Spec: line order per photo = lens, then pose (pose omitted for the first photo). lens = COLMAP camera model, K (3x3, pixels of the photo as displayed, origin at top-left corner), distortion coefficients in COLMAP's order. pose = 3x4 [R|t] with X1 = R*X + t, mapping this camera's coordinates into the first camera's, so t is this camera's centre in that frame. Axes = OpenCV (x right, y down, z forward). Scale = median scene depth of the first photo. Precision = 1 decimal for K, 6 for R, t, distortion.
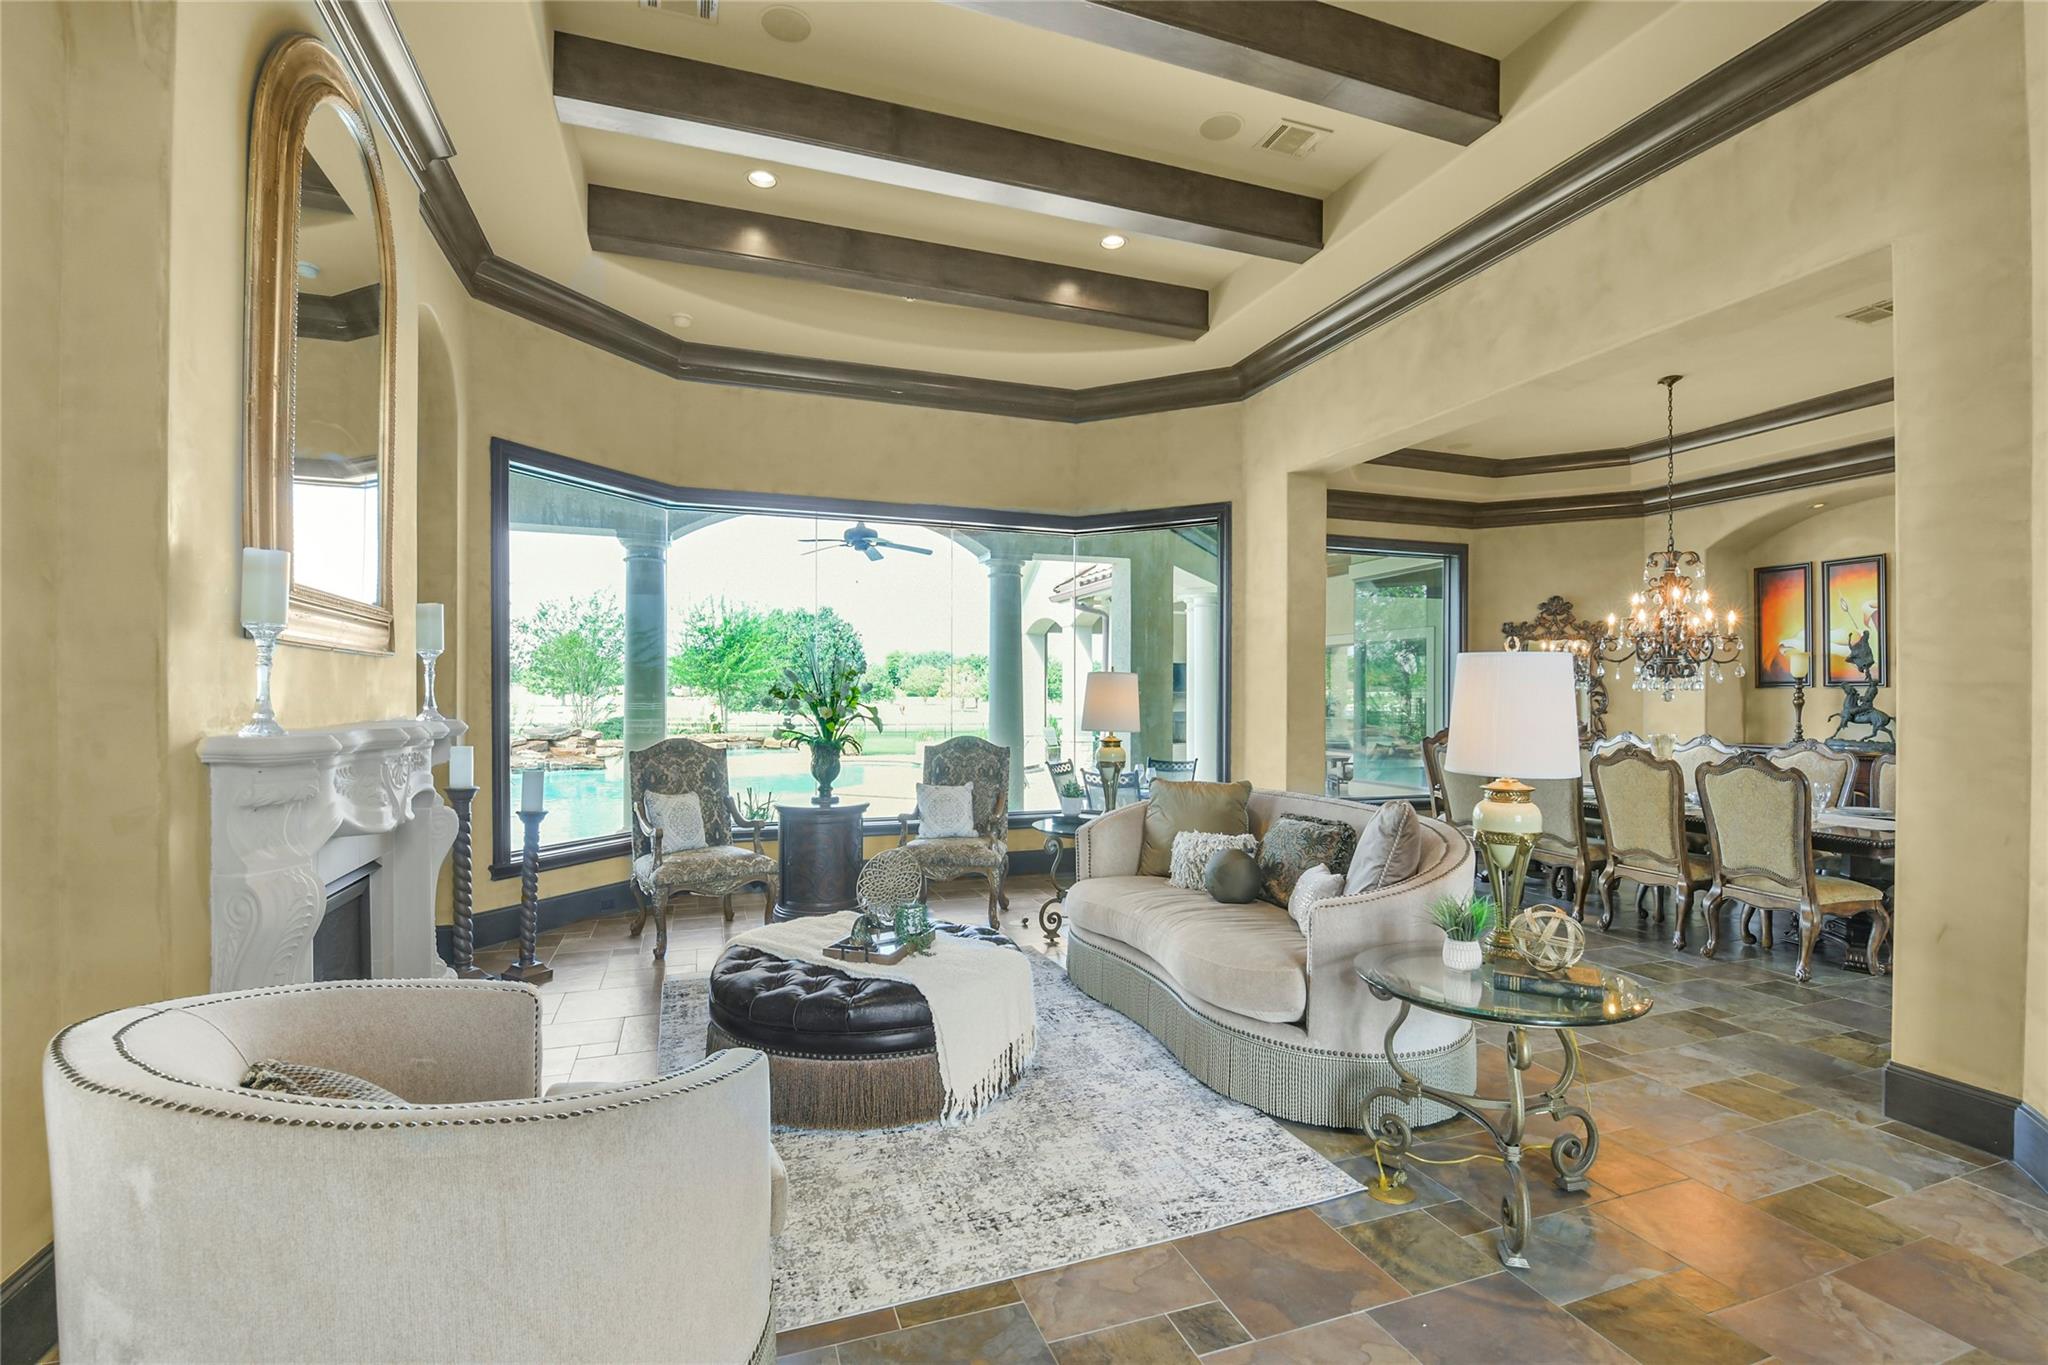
lens RADIAL K [[915.2, 0, 1035.0], [0, 915.2, 694.6], [0, 0, 1]] dist [0.017569, -0.008089]
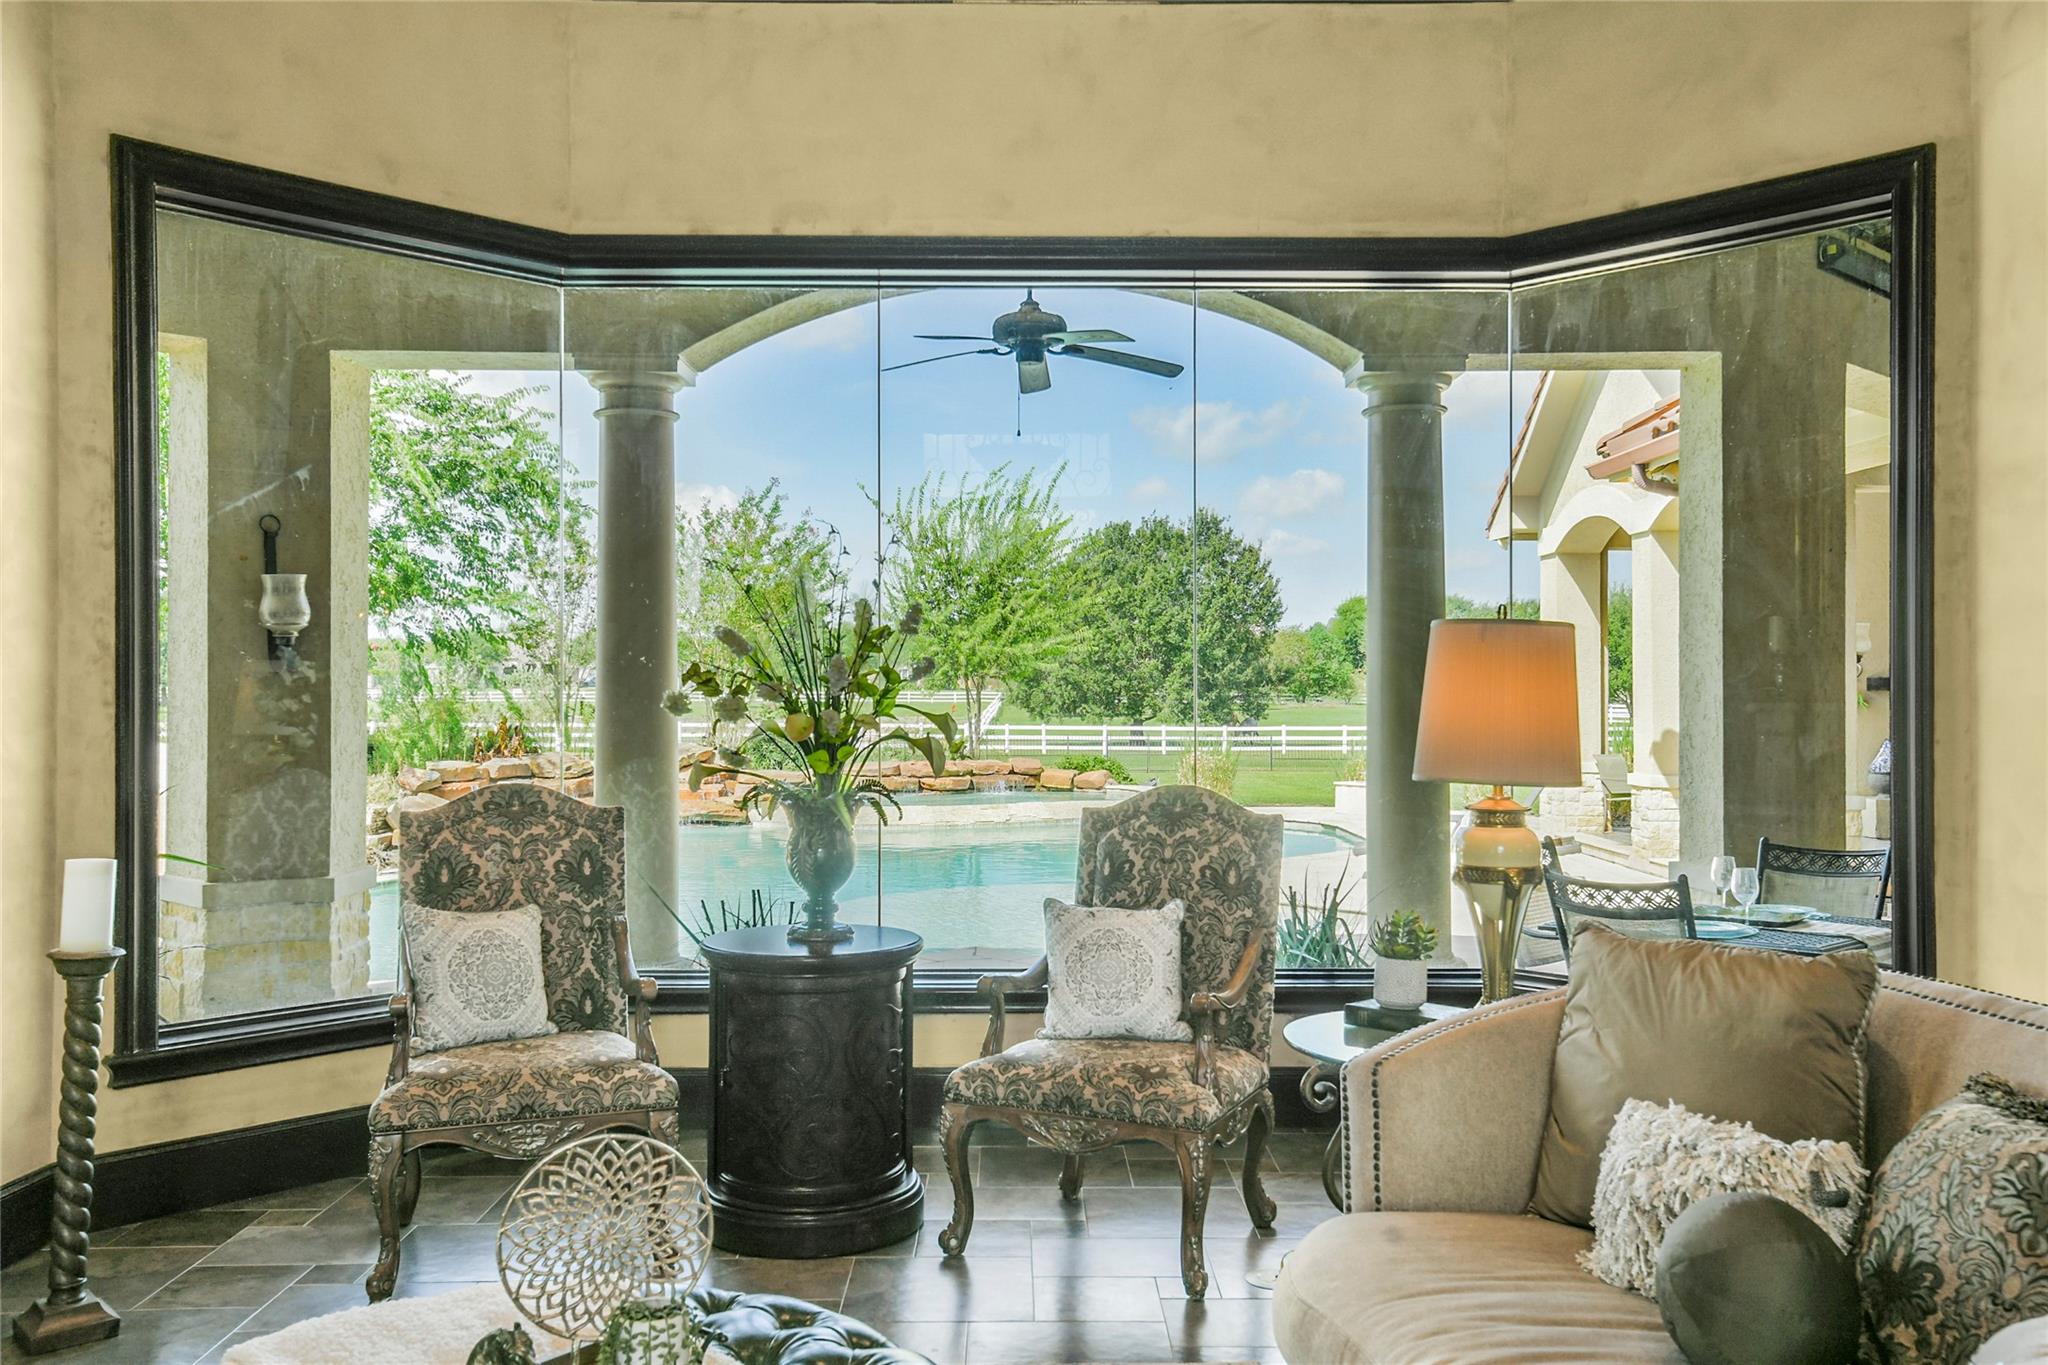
lens RADIAL K [[1764.7, 0, 1024.1], [0, 1764.7, 680.4], [0, 0, 1]] dist [0.049682, 0.021726]
pose [[0.944766, -0.005051, -0.327706, 0.128566], [0.004413, 0.999987, -0.002691, 0.000555], [0.327715, 0.001096, 0.944776, 0.260406]]
